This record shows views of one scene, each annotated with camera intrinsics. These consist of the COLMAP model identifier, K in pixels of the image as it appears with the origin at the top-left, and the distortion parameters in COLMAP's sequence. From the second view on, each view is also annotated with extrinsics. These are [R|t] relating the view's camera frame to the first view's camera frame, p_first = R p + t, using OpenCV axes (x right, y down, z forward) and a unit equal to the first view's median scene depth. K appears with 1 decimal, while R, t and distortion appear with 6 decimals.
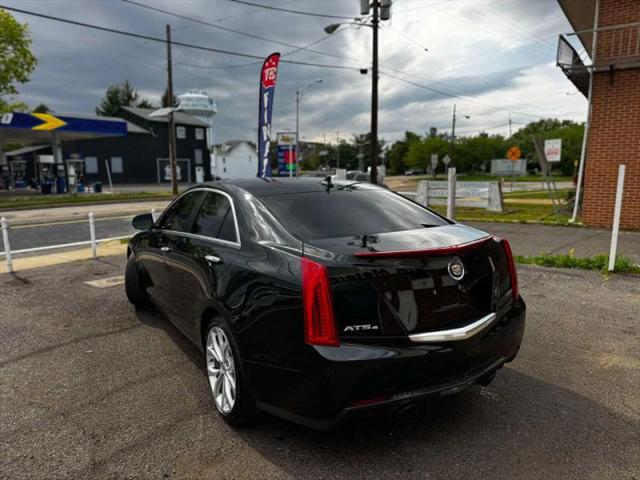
lens RADIAL K [[447.4, 0, 322.7], [0, 447.4, 239.5], [0, 0, 1]] dist [0.043451, -0.051222]
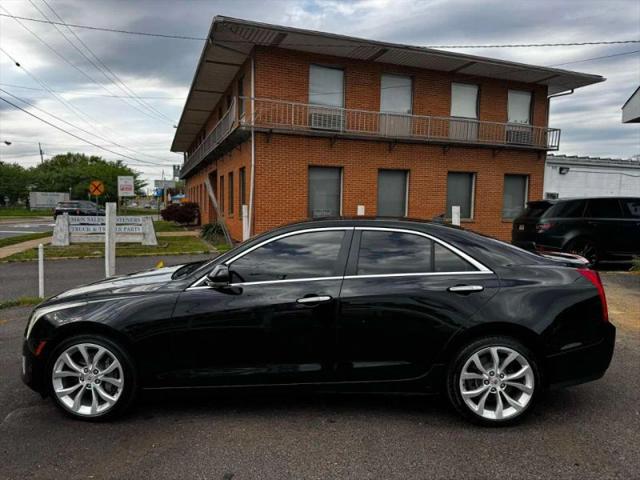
lens RADIAL K [[443.3, 0, 320.0], [0, 443.3, 240.0], [0, 0, 1]] dist [0.113364, -0.167430]
pose [[0.558856, -0.047034, 0.827930, -0.109561], [0.108498, 0.993955, -0.016770, -0.007555], [-0.822136, 0.099201, 0.560581, 0.055054]]
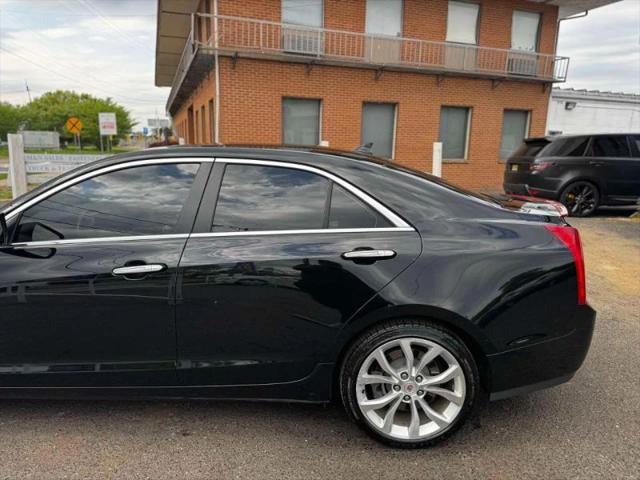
lens RADIAL K [[449.0, 0, 320.9], [0, 449.0, 236.7], [0, 0, 1]] dist [0.058374, -0.077627]
pose [[0.563894, -0.142468, 0.813466, -0.070847], [0.104337, 0.989405, 0.100955, -0.005007], [-0.819230, 0.027947, 0.572784, 0.053488]]
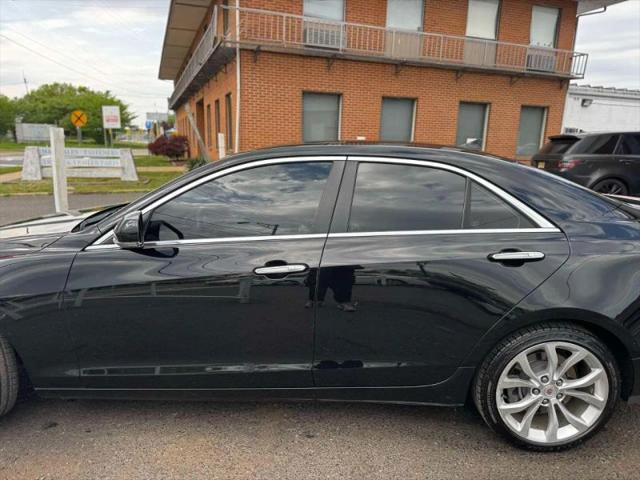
lens RADIAL K [[448.7, 0, 320.0], [0, 448.7, 240.0], [0, 0, 1]] dist [0.049917, -0.062931]
pose [[0.558604, -0.154171, 0.814980, -0.080472], [0.097964, 0.987959, 0.119748, -0.007515], [-0.823629, 0.012947, 0.566981, 0.070247]]
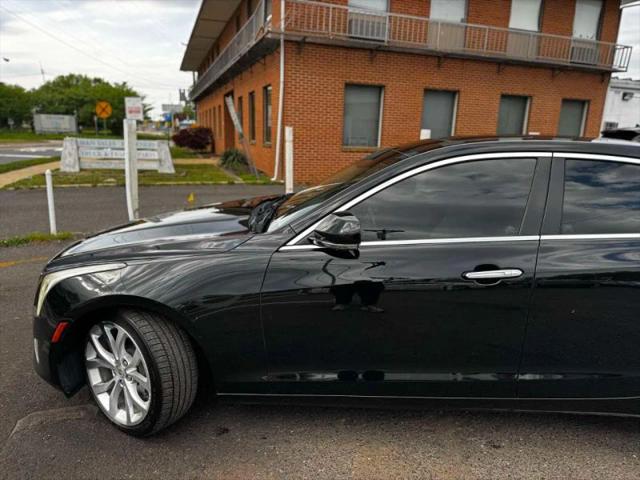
lens RADIAL K [[447.4, 0, 322.7], [0, 447.4, 239.5], [0, 0, 1]] dist [0.043451, -0.051222]
pose [[0.571637, -0.161579, 0.804440, -0.091852], [0.090856, 0.986854, 0.133656, -0.010637], [-0.815461, -0.003315, 0.578803, 0.093116]]
